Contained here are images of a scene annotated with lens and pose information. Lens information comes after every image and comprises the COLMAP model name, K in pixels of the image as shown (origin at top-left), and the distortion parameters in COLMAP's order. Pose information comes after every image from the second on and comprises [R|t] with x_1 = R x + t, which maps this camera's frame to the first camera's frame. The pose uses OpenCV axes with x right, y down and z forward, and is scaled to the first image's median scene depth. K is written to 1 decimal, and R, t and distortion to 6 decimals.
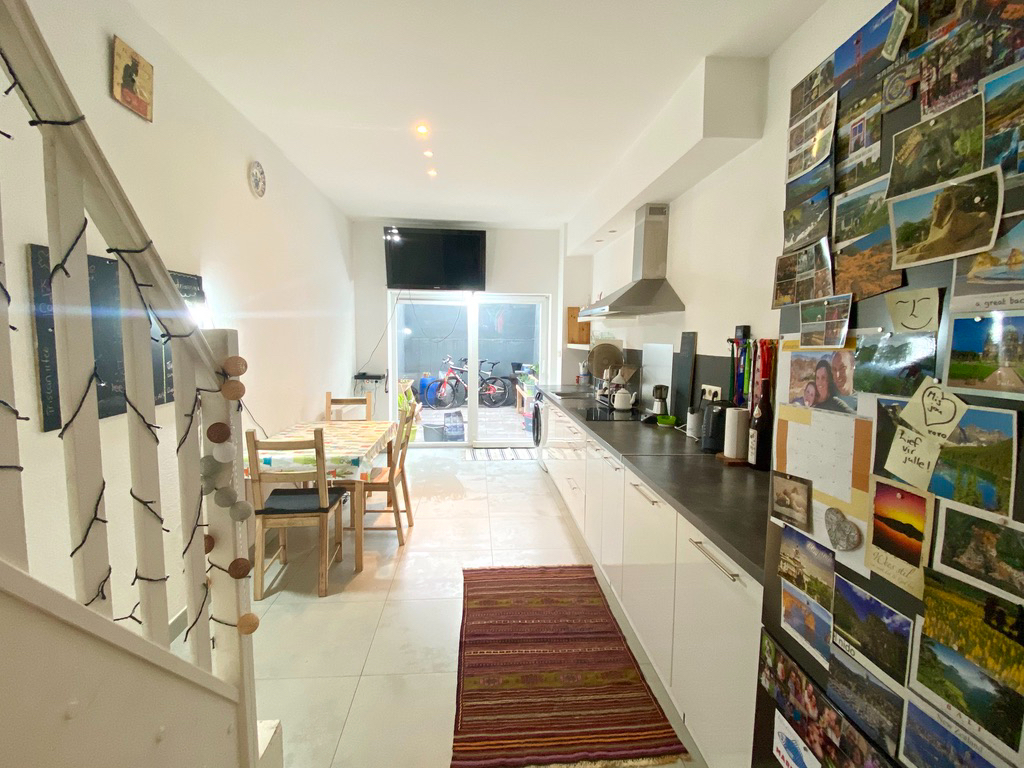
lens RADIAL K [[463.2, 0, 512.0], [0, 463.2, 384.0], [0, 0, 1]] dist [0.001633, 0.000091]
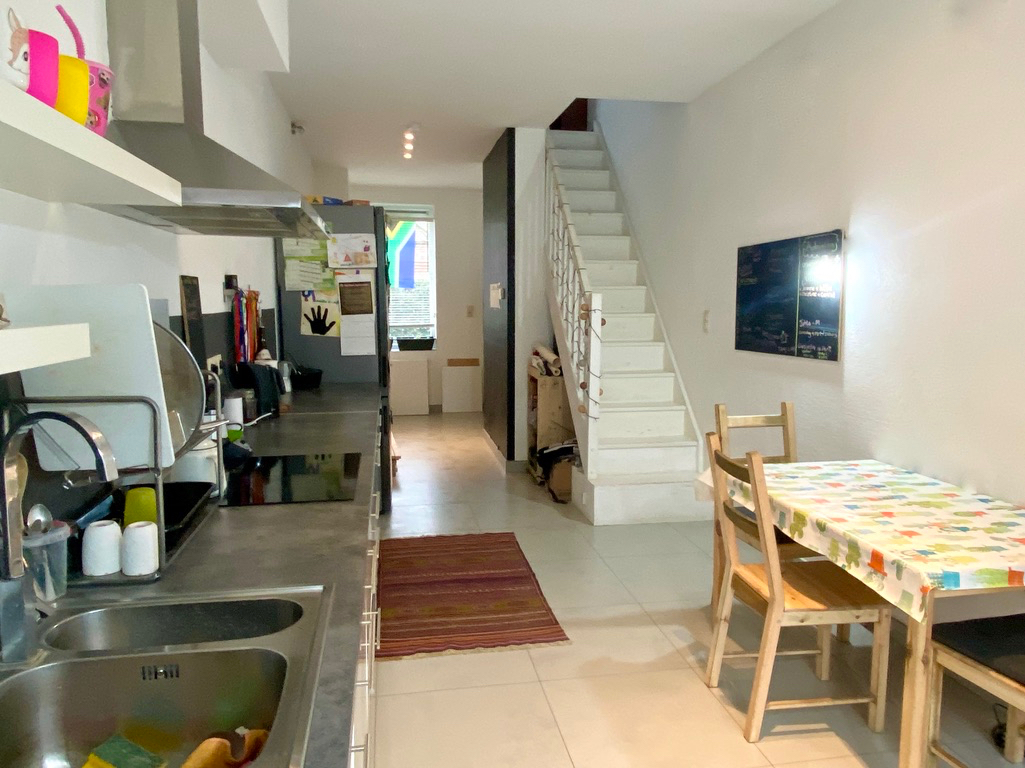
lens RADIAL K [[759.9, 0, 512.5], [0, 759.9, 384.0], [0, 0, 1]] dist [-0.000296, -0.000756]
pose [[-0.995424, -0.003553, -0.095493, 0.110880], [-0.023779, 0.977085, 0.211518, -0.262724], [0.092554, 0.212821, -0.972698, 2.699898]]
